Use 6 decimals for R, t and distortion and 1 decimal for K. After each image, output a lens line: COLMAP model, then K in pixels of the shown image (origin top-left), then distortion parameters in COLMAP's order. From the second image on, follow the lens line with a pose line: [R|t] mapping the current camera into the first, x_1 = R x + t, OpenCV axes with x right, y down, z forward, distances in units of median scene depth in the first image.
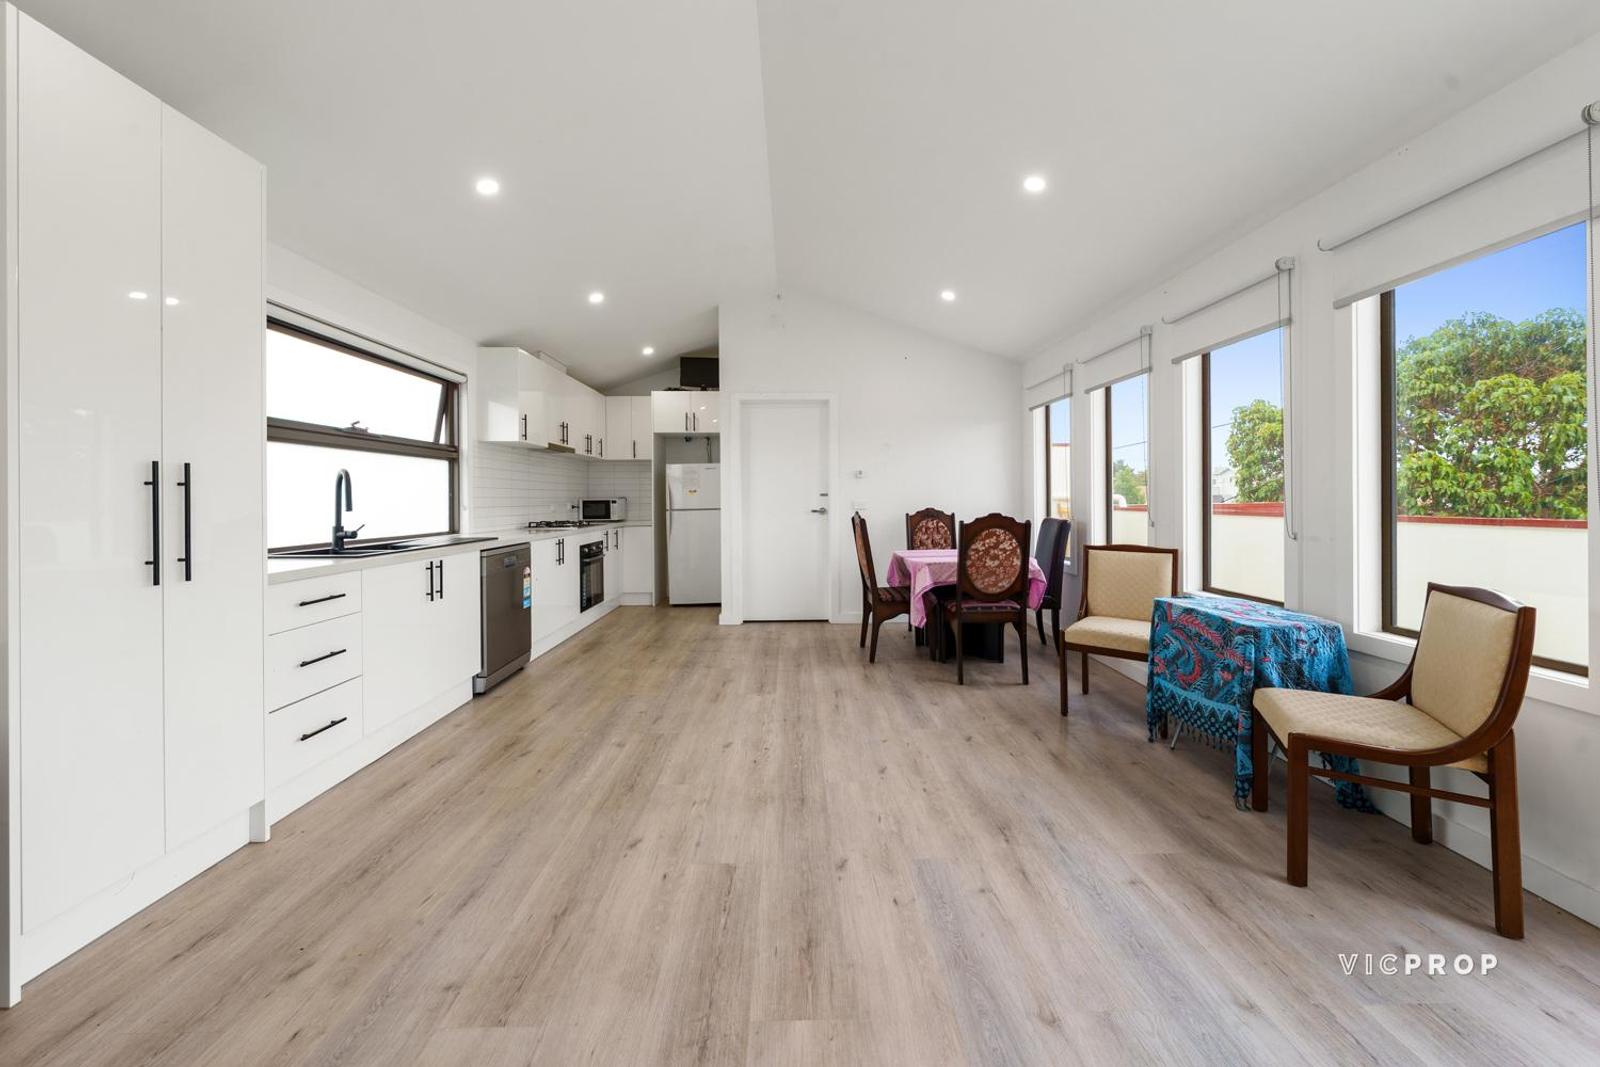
lens RADIAL K [[559.3, 0, 796.9], [0, 559.3, 497.8], [0, 0, 1]] dist [-0.000418, -0.000021]
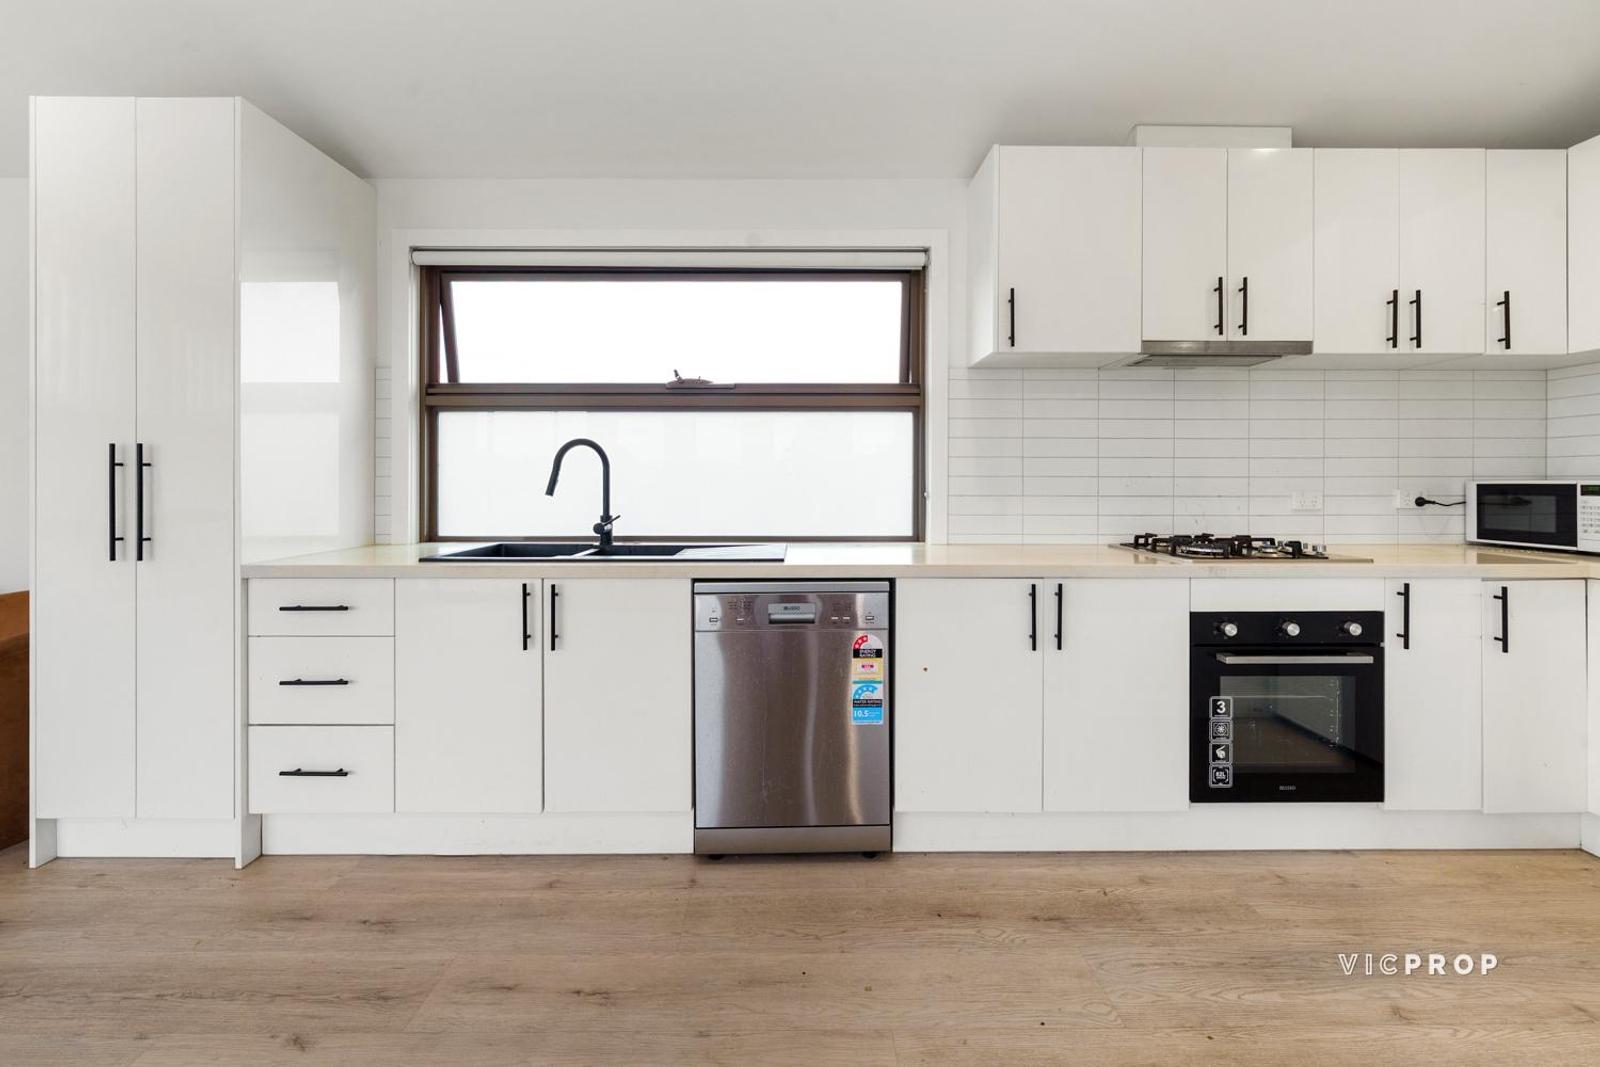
lens RADIAL K [[620.9, 0, 805.0], [0, 620.9, 482.0], [0, 0, 1]] dist [-0.003143, -0.000039]
pose [[-0.002824, 0.009918, -0.999947, 0.009869], [0.000058, 0.999951, 0.009918, -0.001802], [0.999996, -0.000030, -0.002825, 1.348646]]
